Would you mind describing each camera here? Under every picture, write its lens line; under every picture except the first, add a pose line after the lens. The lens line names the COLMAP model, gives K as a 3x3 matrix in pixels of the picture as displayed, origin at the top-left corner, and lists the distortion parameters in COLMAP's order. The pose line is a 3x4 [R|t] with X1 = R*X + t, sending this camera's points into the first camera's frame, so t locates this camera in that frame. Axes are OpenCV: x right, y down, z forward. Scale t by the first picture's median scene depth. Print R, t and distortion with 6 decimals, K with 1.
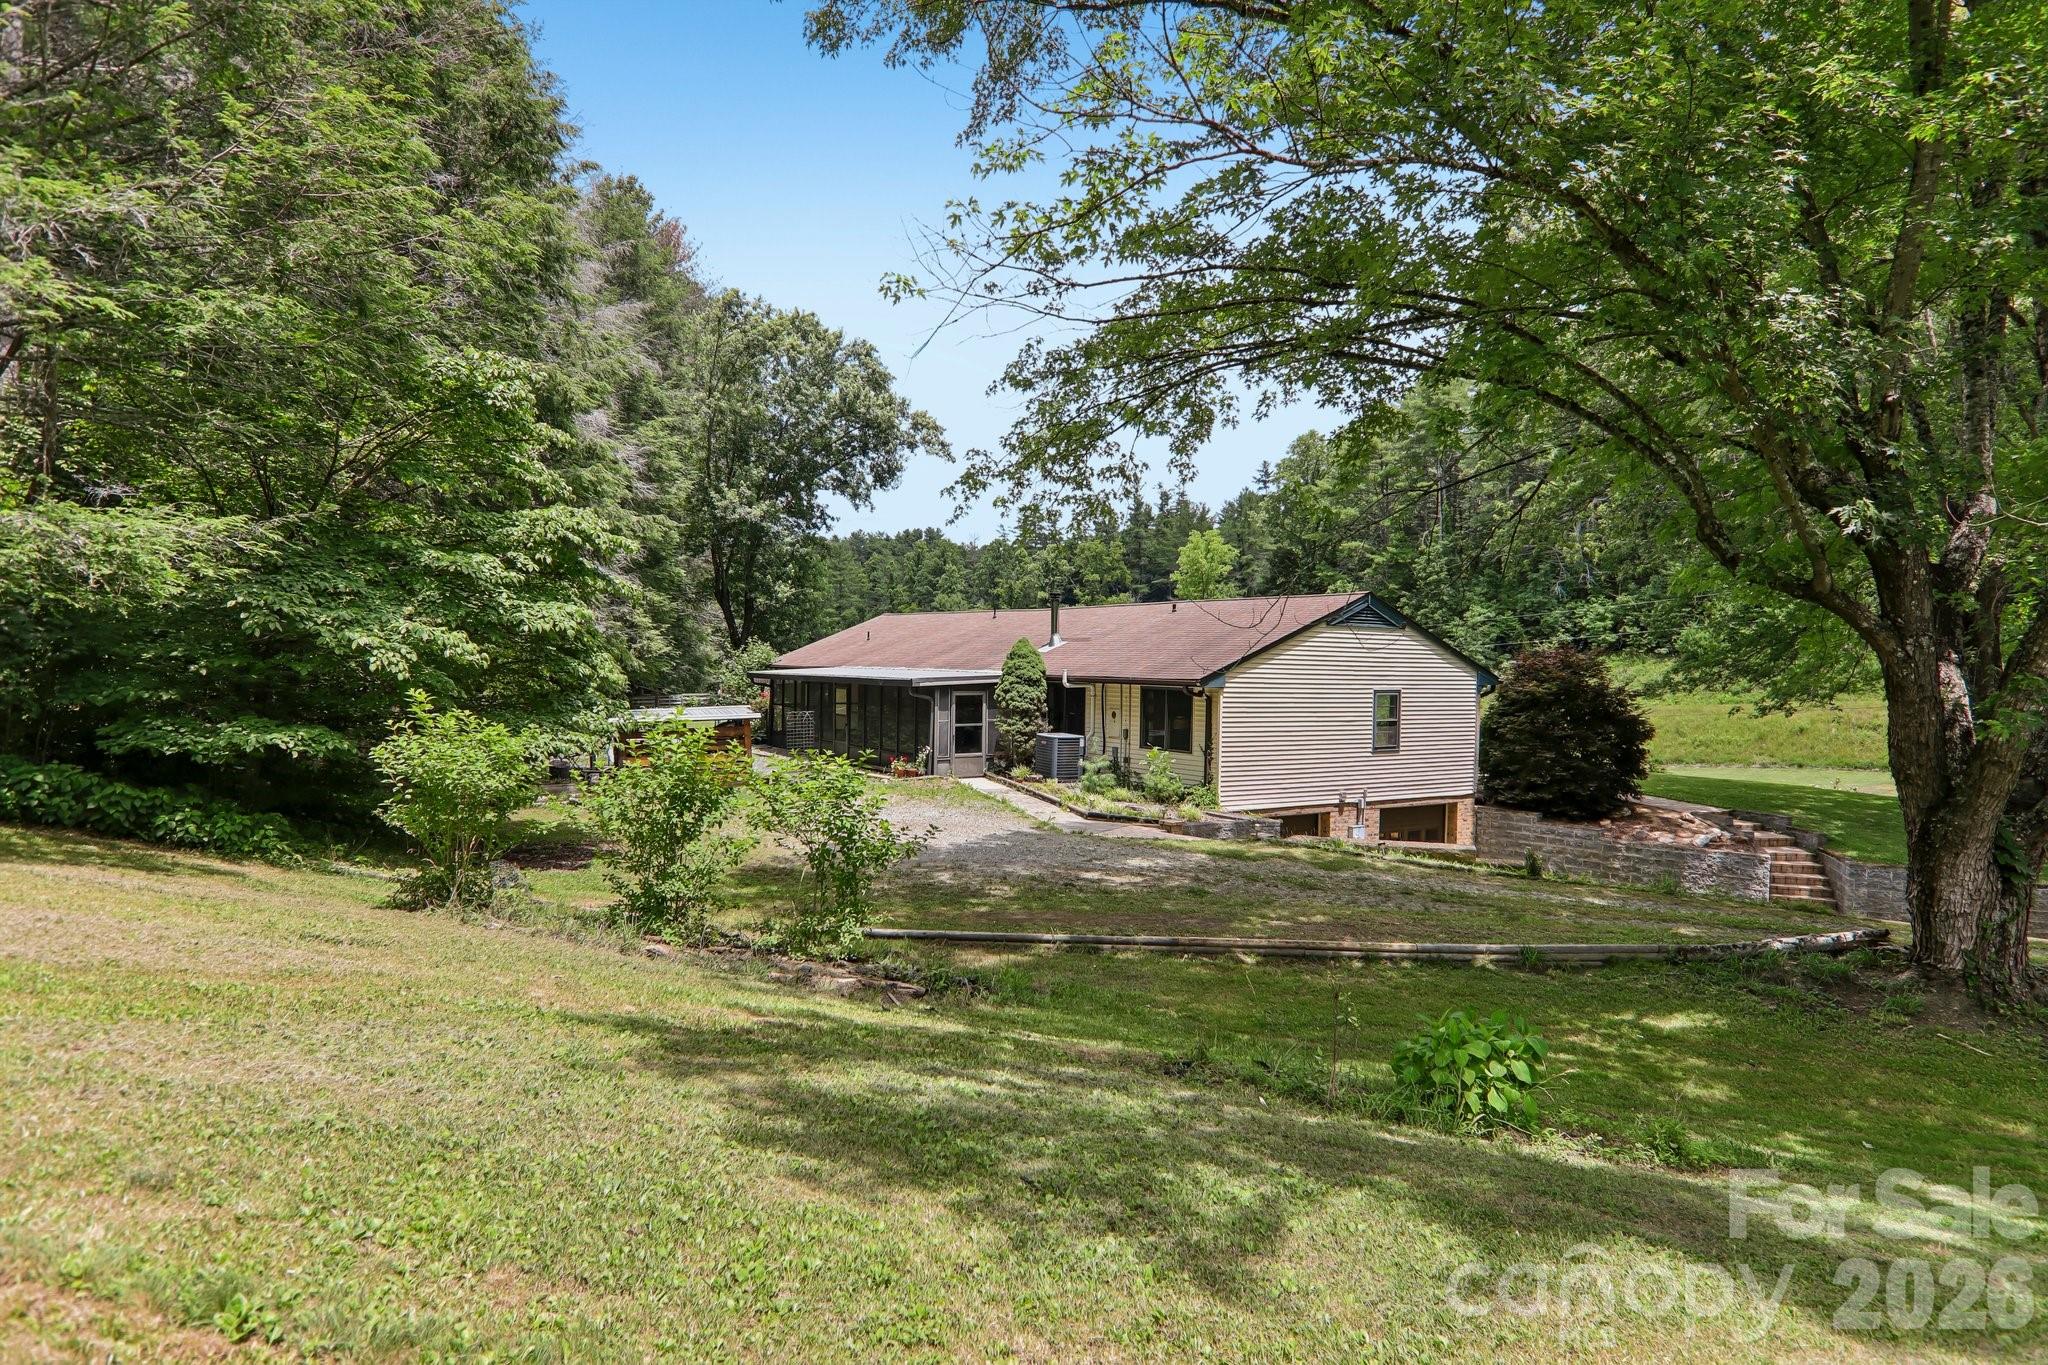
lens RADIAL K [[1225.1, 0, 1018.6], [0, 1225.1, 688.0], [0, 0, 1]] dist [0.010179, 0.000853]
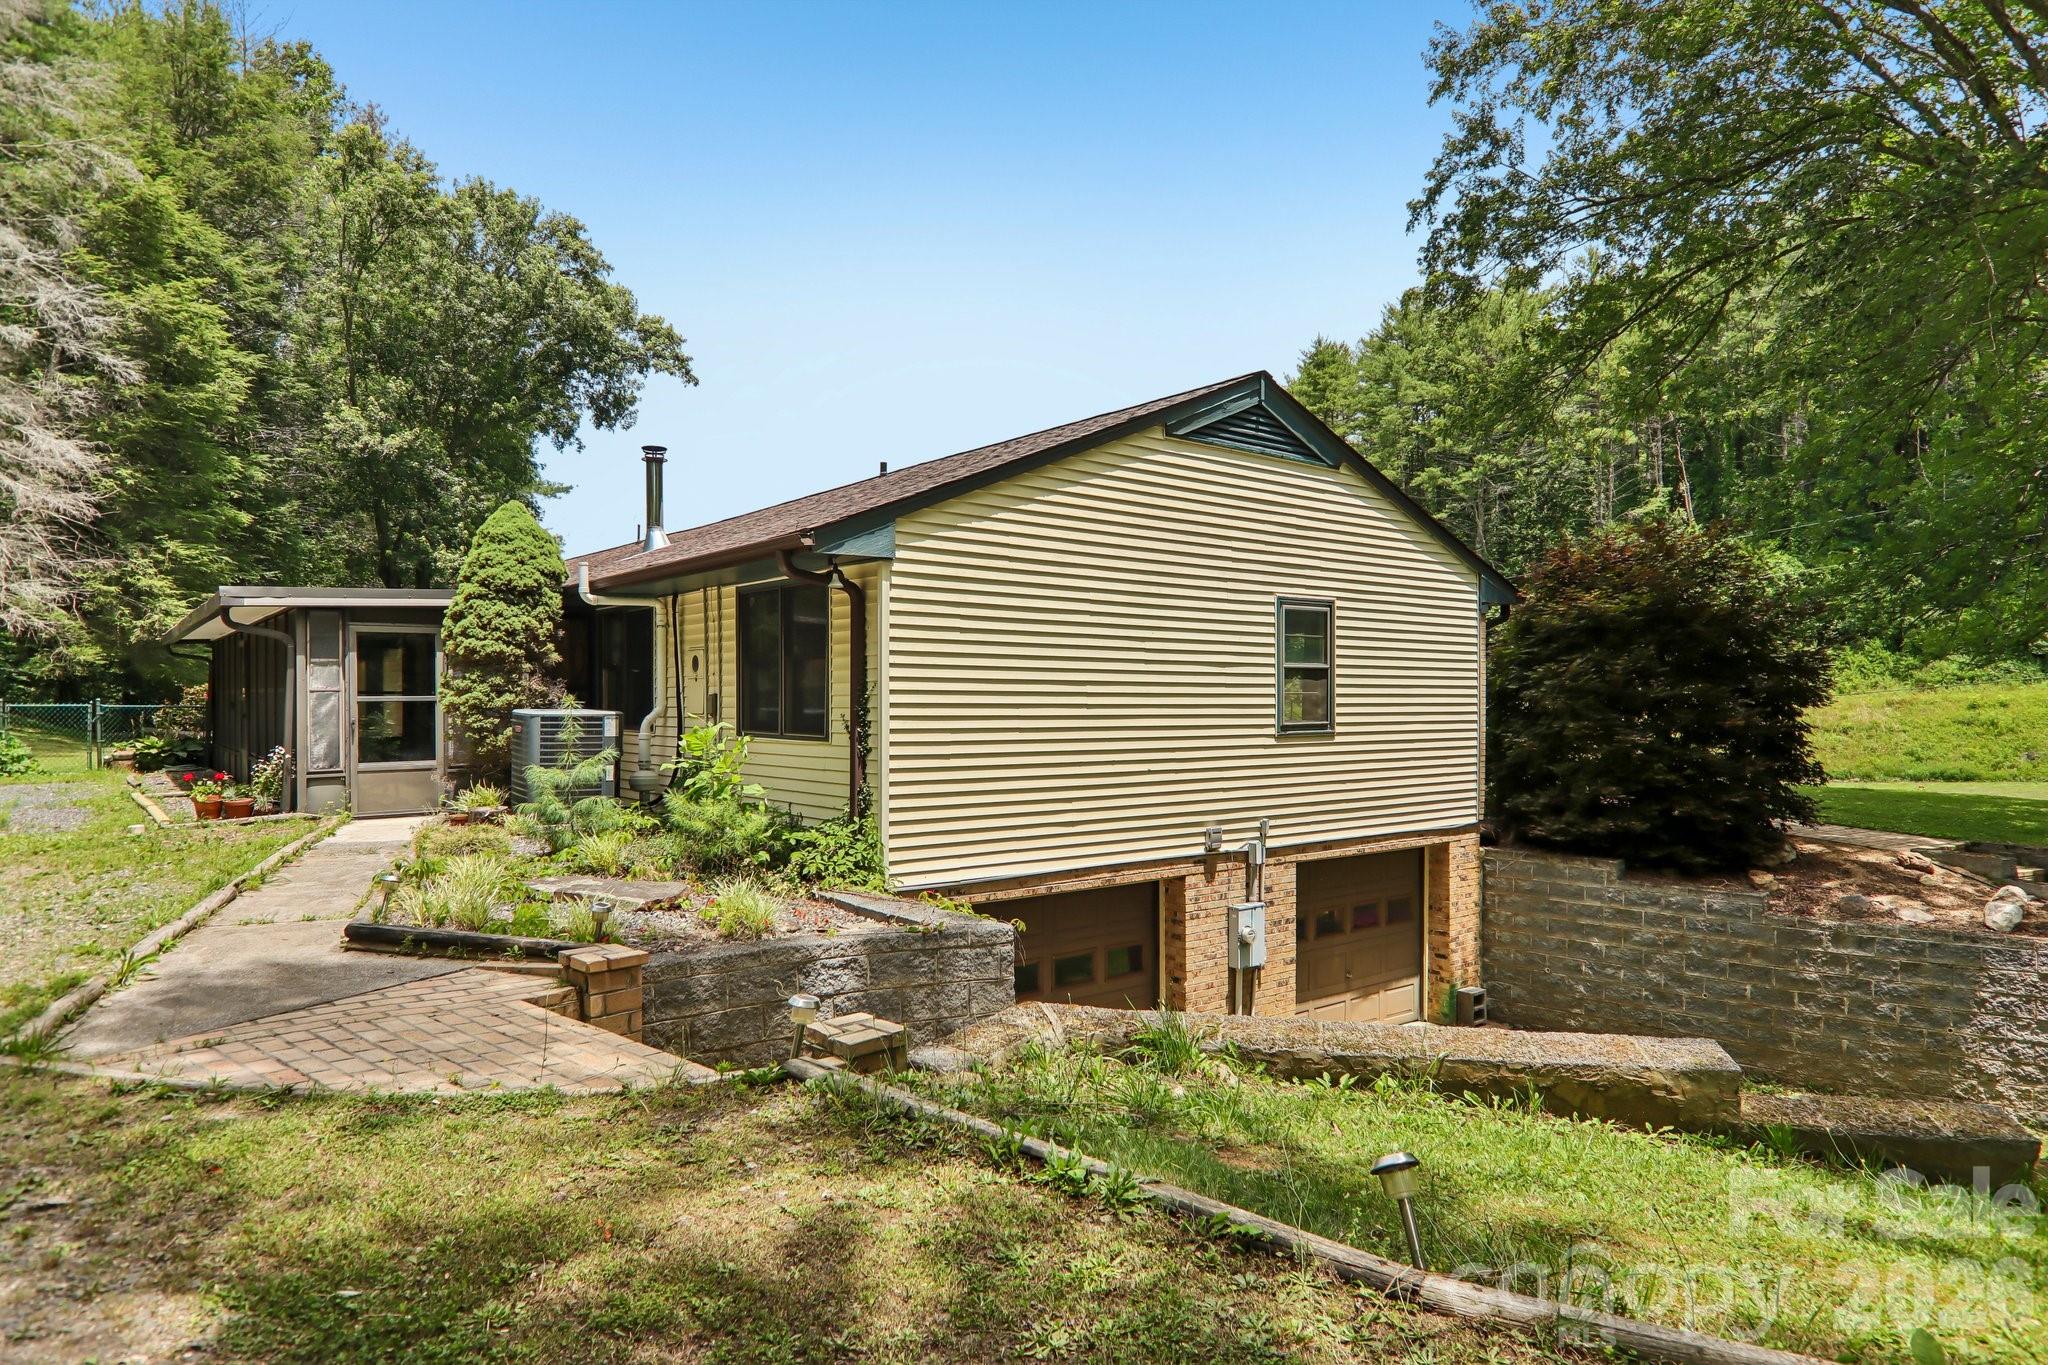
lens RADIAL K [[1225.1, 0, 1021.5], [0, 1225.1, 681.3], [0, 0, 1]] dist [0.010179, 0.000853]
pose [[0.995938, -0.015370, 0.088719, 0.149902], [0.018453, 0.999250, -0.034031, 0.043791], [-0.088130, 0.035530, 0.995475, 0.539148]]
